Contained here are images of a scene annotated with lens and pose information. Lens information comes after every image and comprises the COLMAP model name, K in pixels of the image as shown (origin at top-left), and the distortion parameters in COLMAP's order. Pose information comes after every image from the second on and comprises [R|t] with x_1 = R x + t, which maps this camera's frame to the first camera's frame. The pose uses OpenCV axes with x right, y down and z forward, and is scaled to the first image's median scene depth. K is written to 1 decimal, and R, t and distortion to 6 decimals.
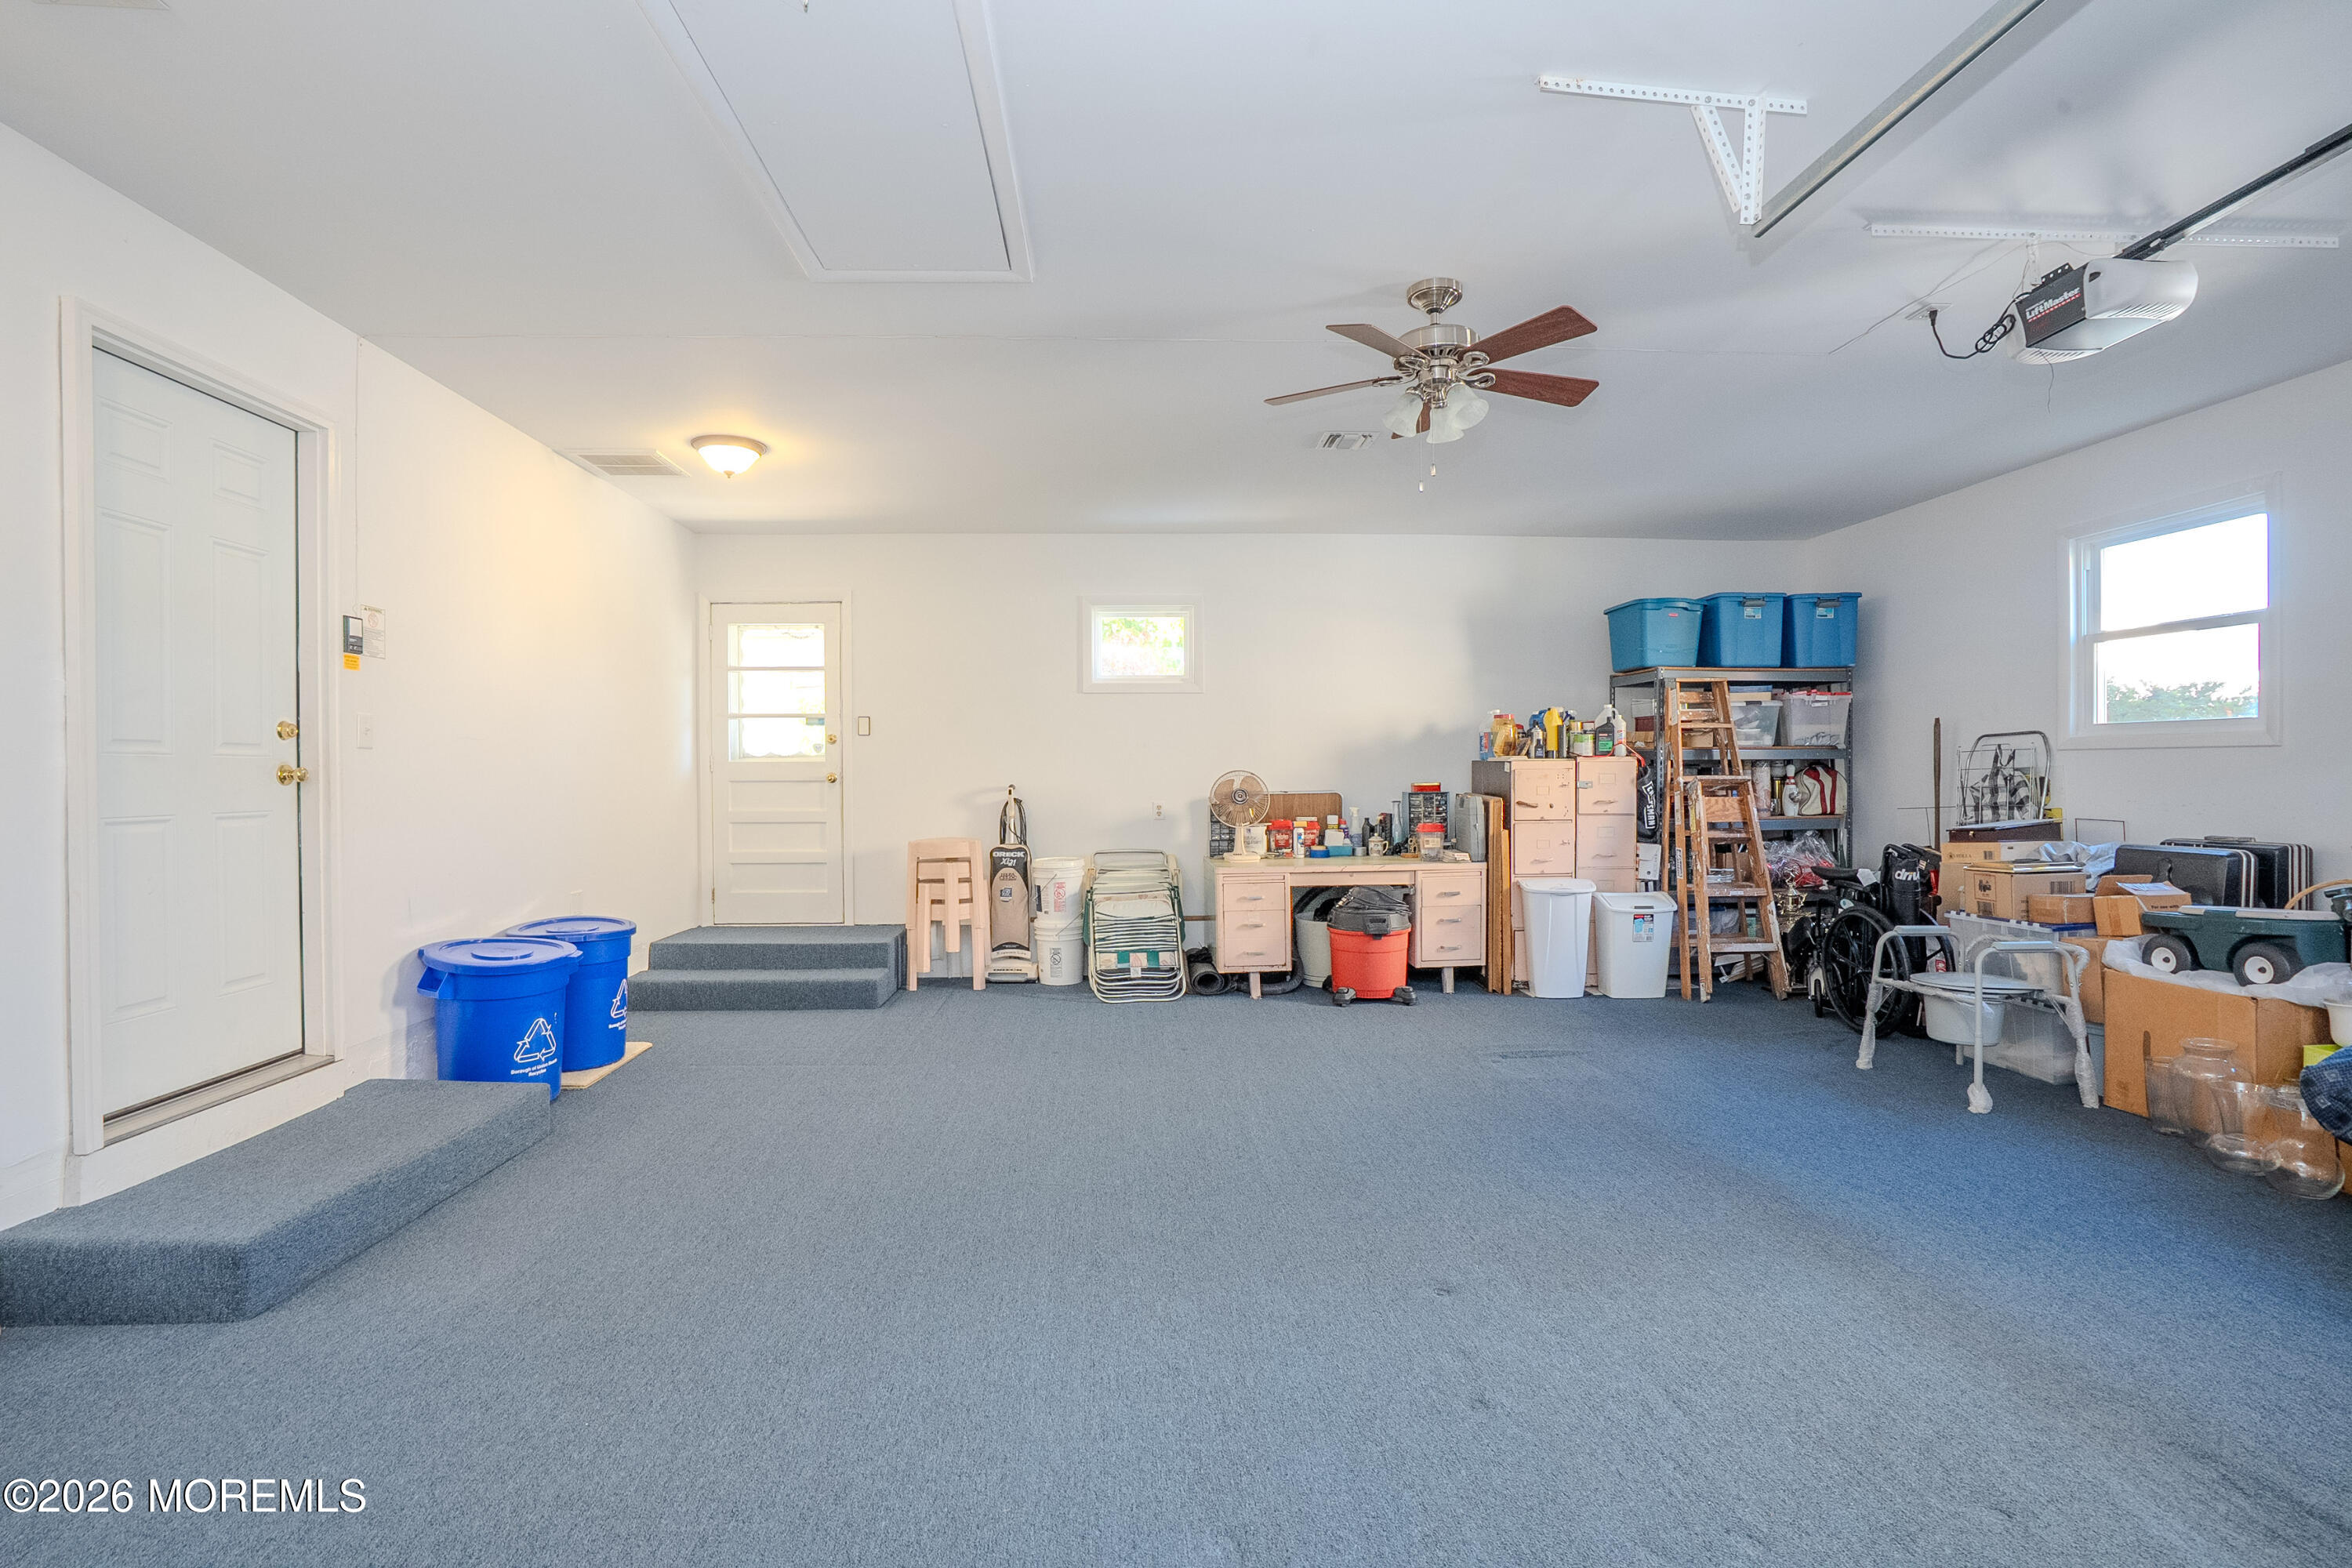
lens RADIAL K [[1080.1, 0, 1172.3], [0, 1080.1, 779.3], [0, 0, 1]] dist [-0.071388, 0.034570]
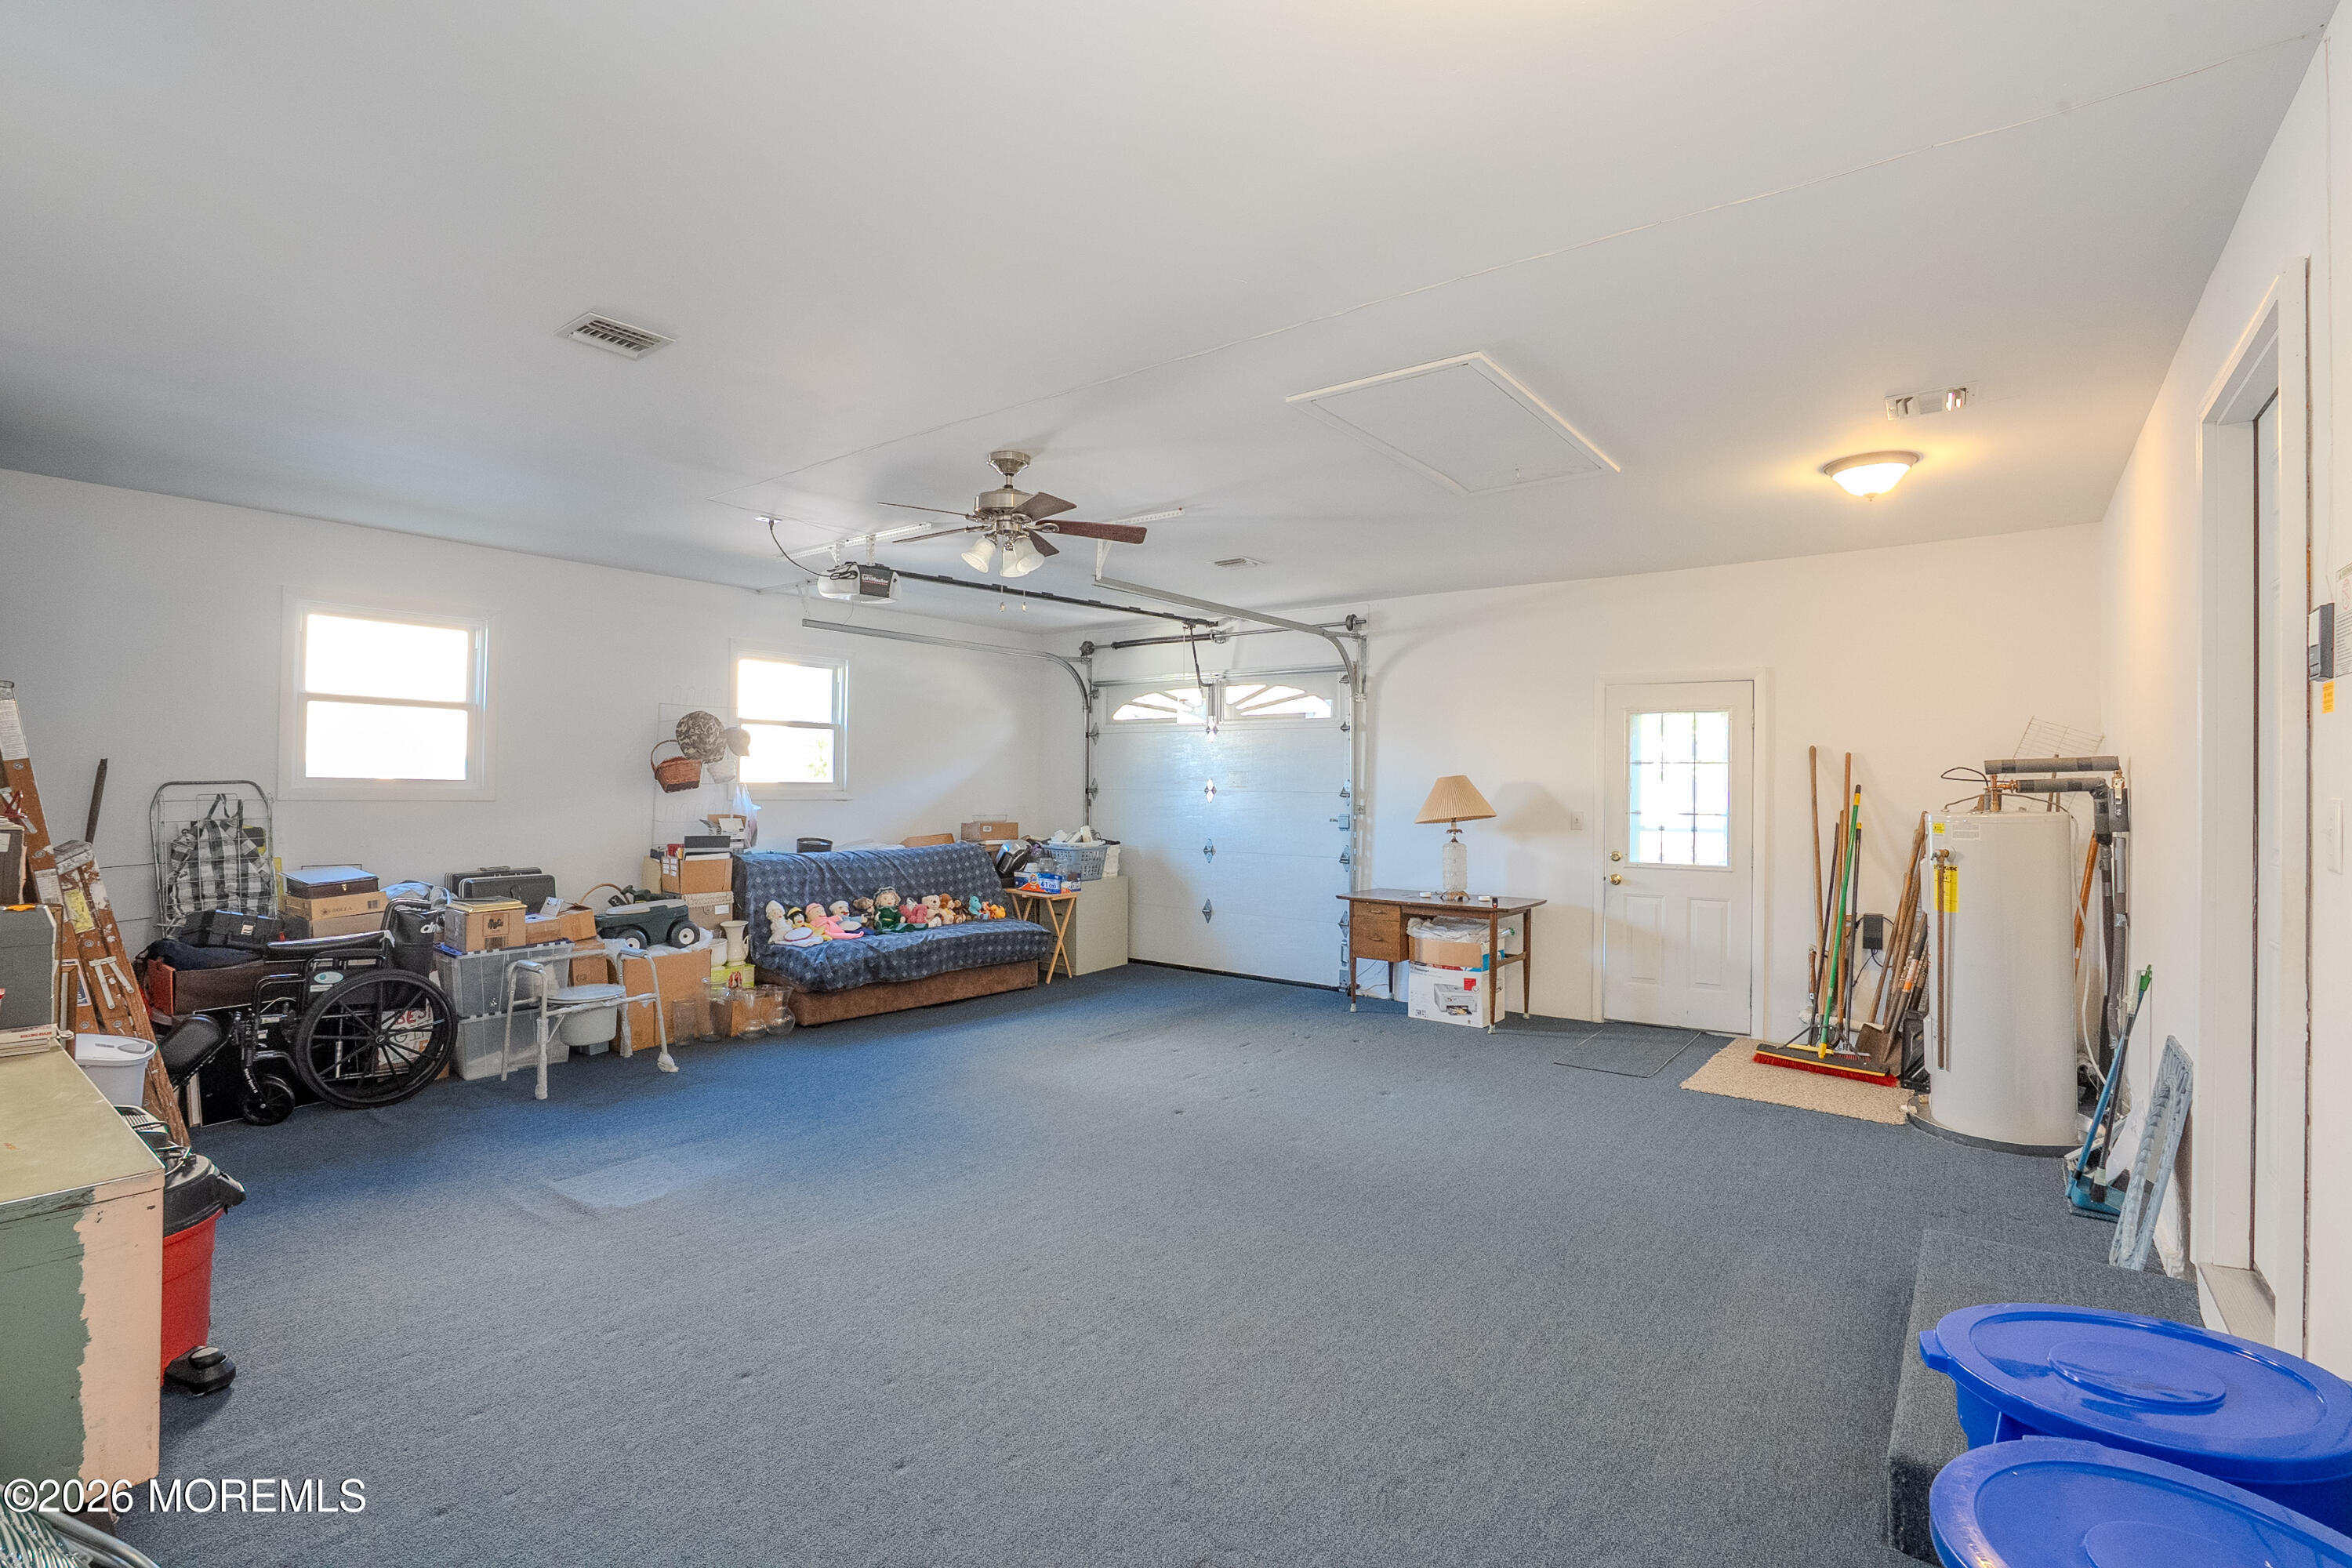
lens RADIAL K [[1080.1, 0, 1172.3], [0, 1080.1, 779.3], [0, 0, 1]] dist [-0.071388, 0.034570]
pose [[-0.760371, -0.004681, 0.649472, -0.659582], [-0.005056, 0.999986, 0.001287, -0.075893], [-0.649469, -0.002305, -0.760385, 1.673330]]
